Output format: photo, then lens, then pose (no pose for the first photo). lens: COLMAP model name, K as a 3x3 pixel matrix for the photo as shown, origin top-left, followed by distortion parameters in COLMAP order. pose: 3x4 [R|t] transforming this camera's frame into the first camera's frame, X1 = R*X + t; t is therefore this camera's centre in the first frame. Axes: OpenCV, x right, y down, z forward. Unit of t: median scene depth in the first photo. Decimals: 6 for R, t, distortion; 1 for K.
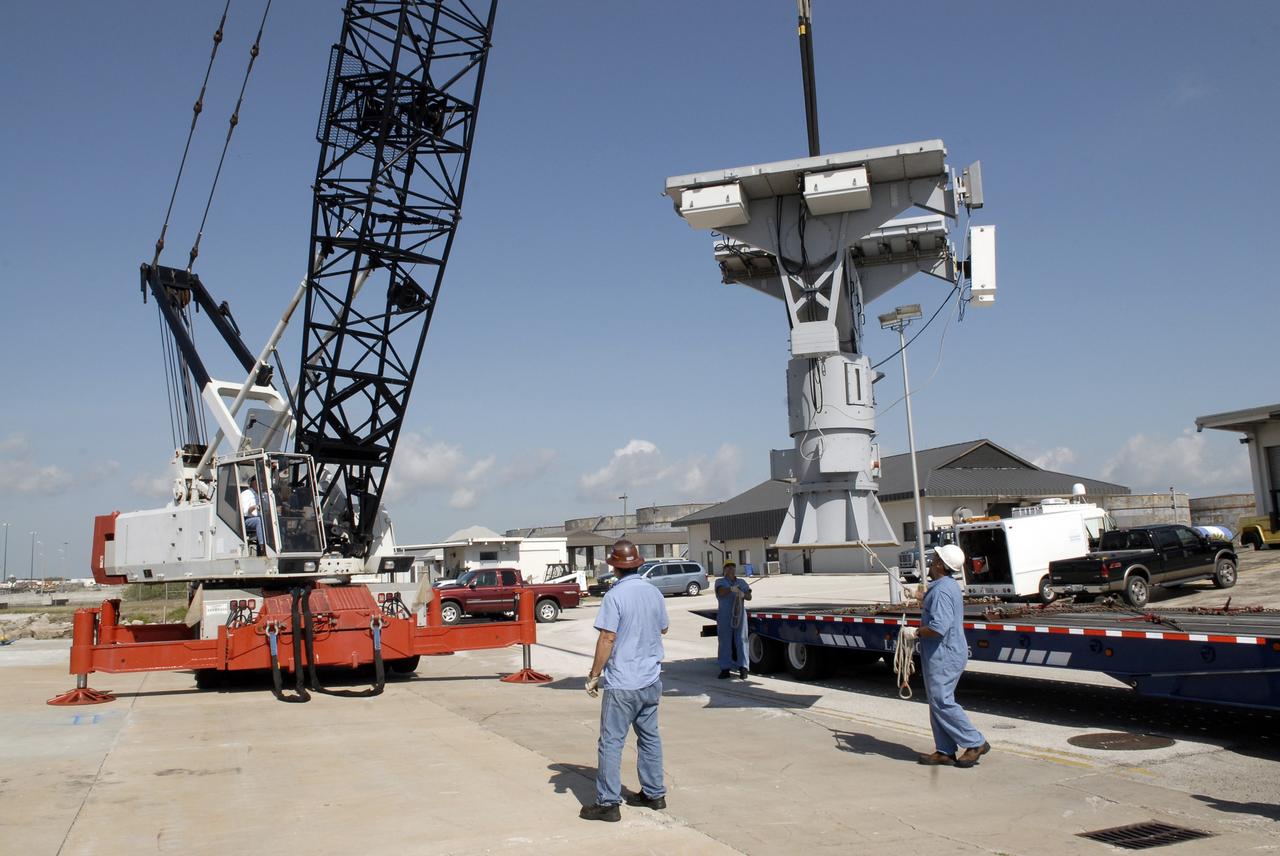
lens RADIAL K [[1031.8, 0, 640.0], [0, 1031.8, 428.0], [0, 0, 1]] dist [-0.004670, -0.010850]
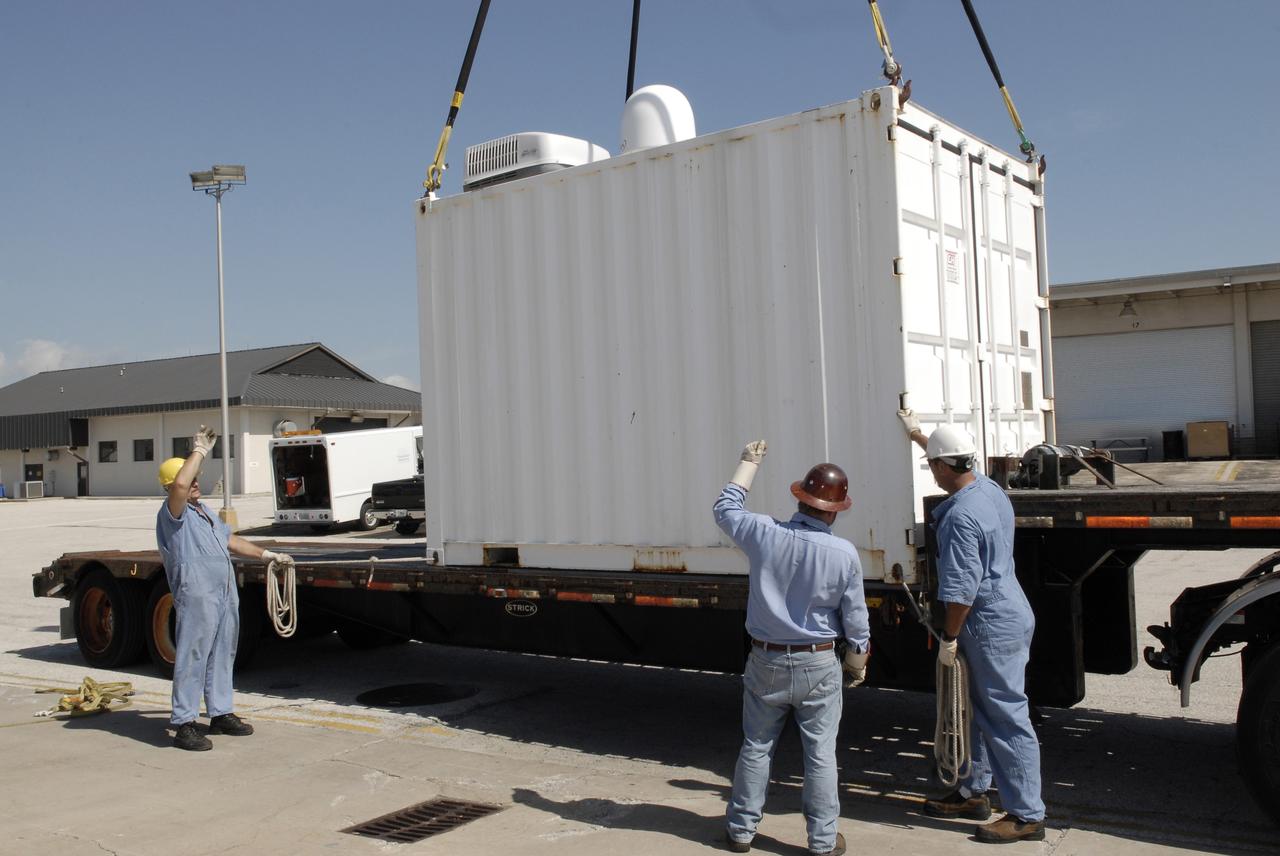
lens RADIAL K [[1031.8, 0, 640.0], [0, 1031.8, 428.0], [0, 0, 1]] dist [-0.004670, -0.010850]
pose [[0.830616, 0.043148, 0.555171, 0.096515], [-0.080534, 0.995820, 0.043095, 0.026537], [-0.550991, -0.080505, 0.830619, 0.151291]]
